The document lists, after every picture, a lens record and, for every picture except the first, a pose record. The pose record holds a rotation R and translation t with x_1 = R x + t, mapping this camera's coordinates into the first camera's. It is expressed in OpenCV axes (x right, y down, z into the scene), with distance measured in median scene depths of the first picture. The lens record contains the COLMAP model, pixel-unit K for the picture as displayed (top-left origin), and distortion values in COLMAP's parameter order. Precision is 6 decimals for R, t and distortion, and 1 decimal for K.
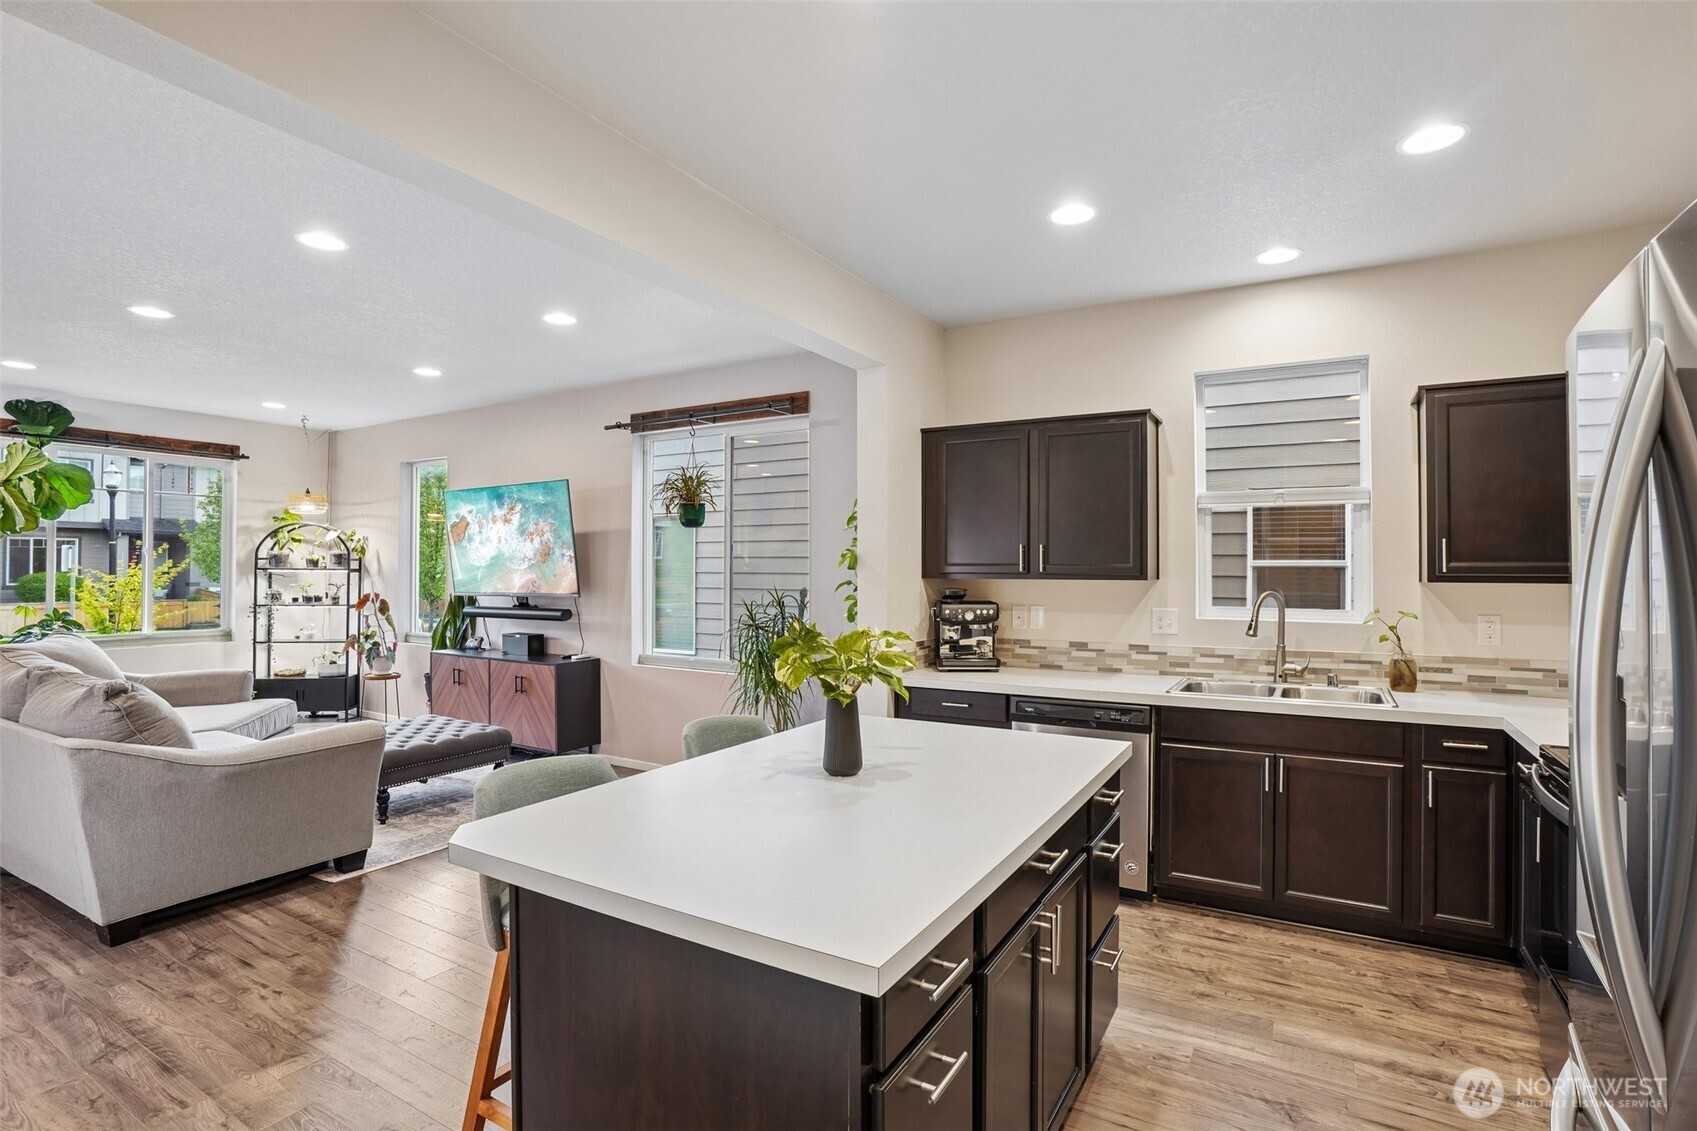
lens RADIAL K [[813.7, 0, 852.2], [0, 813.7, 560.6], [0, 0, 1]] dist [-0.068521, 0.031443]
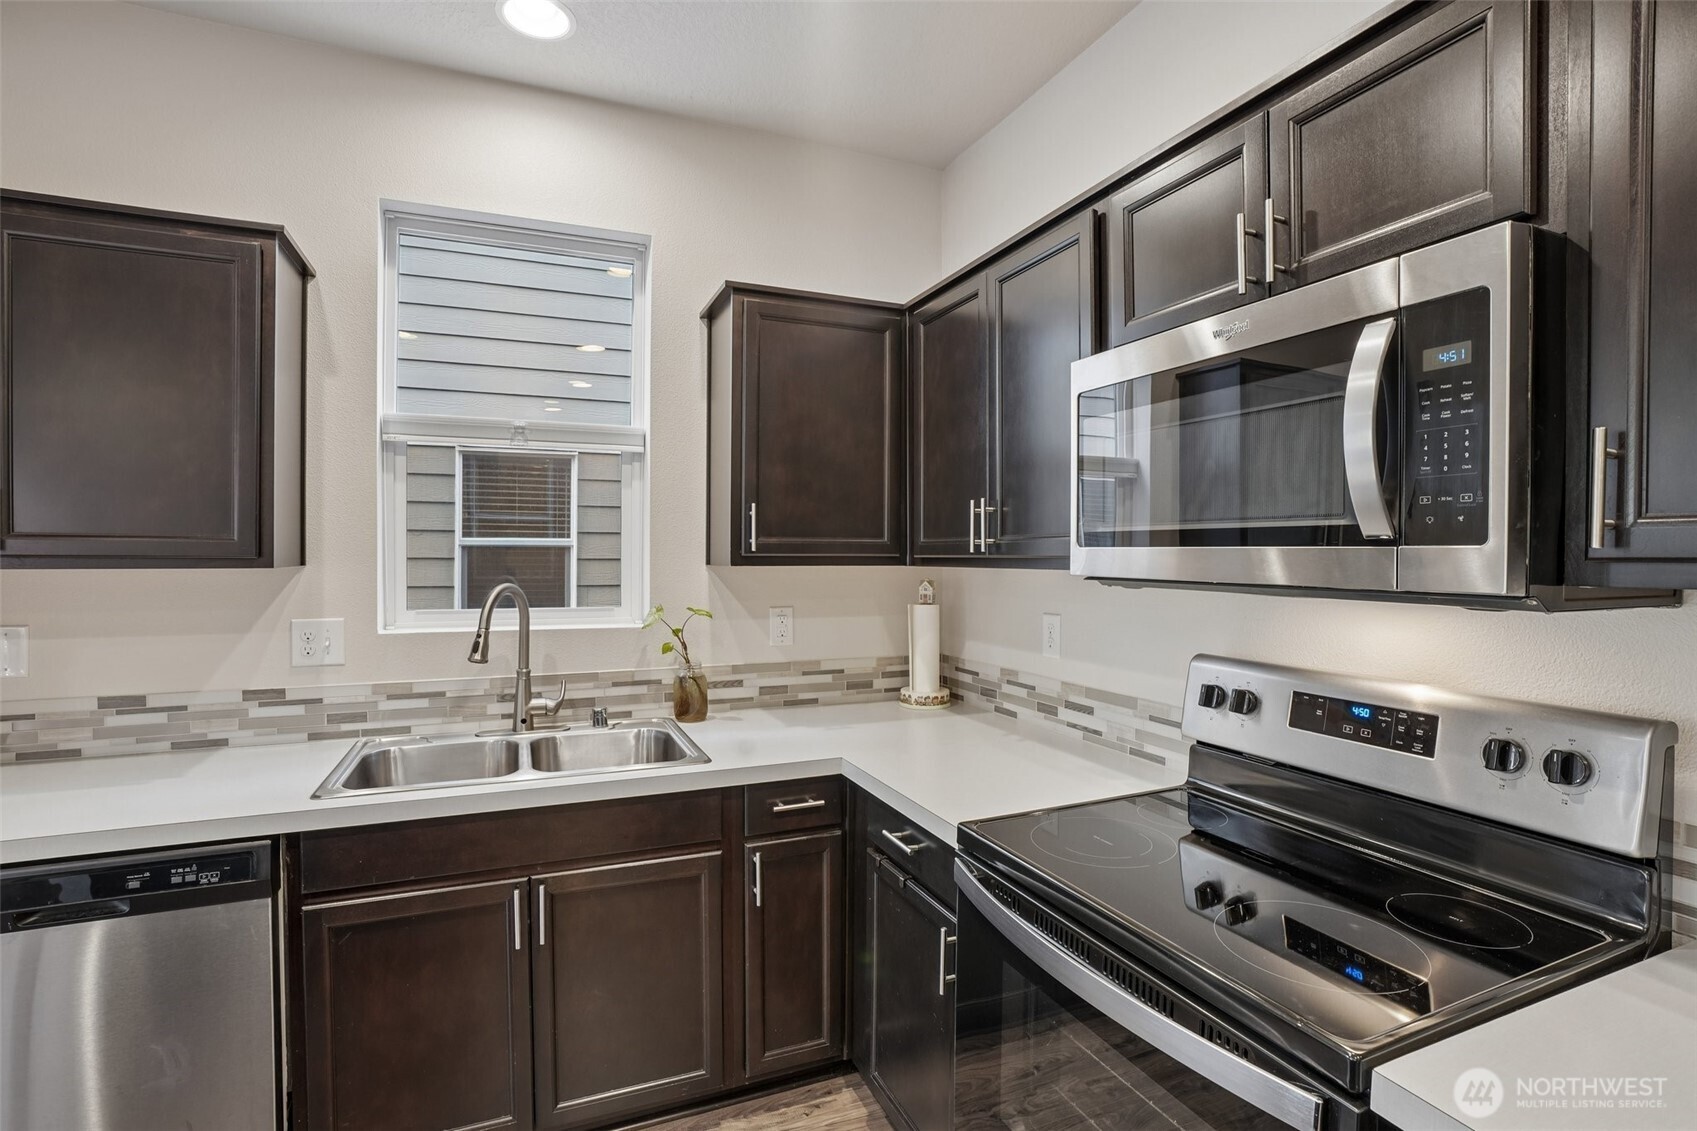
lens RADIAL K [[813.7, 0, 852.2], [0, 813.7, 560.6], [0, 0, 1]] dist [-0.068521, 0.031443]
pose [[0.599403, -0.008694, 0.800400, 0.193475], [-0.009841, 0.999785, 0.018229, 0.007580], [-0.800387, -0.018804, 0.599189, 0.429116]]
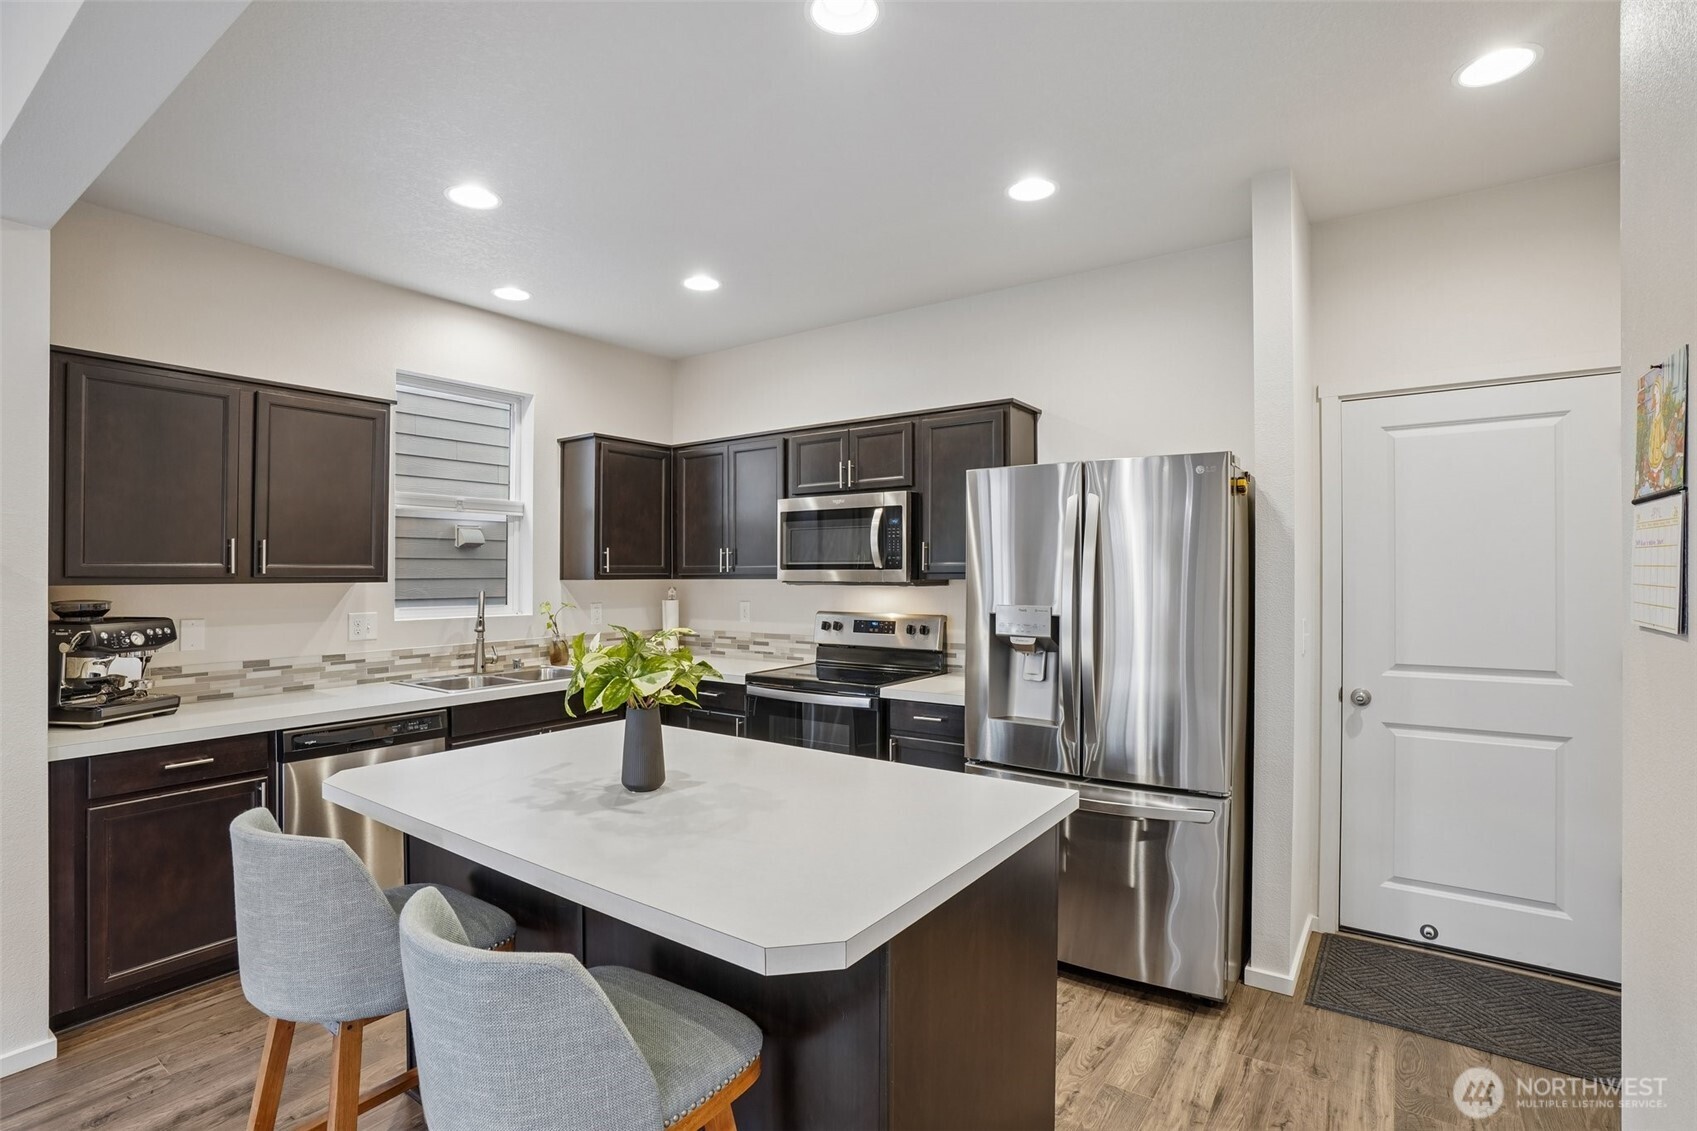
lens RADIAL K [[813.7, 0, 852.2], [0, 813.7, 560.6], [0, 0, 1]] dist [-0.068521, 0.031443]
pose [[0.089433, 0.010731, 0.995935, -0.531303], [-0.007445, 0.999921, -0.010106, 0.004766], [-0.995965, -0.006511, 0.089506, 0.388563]]
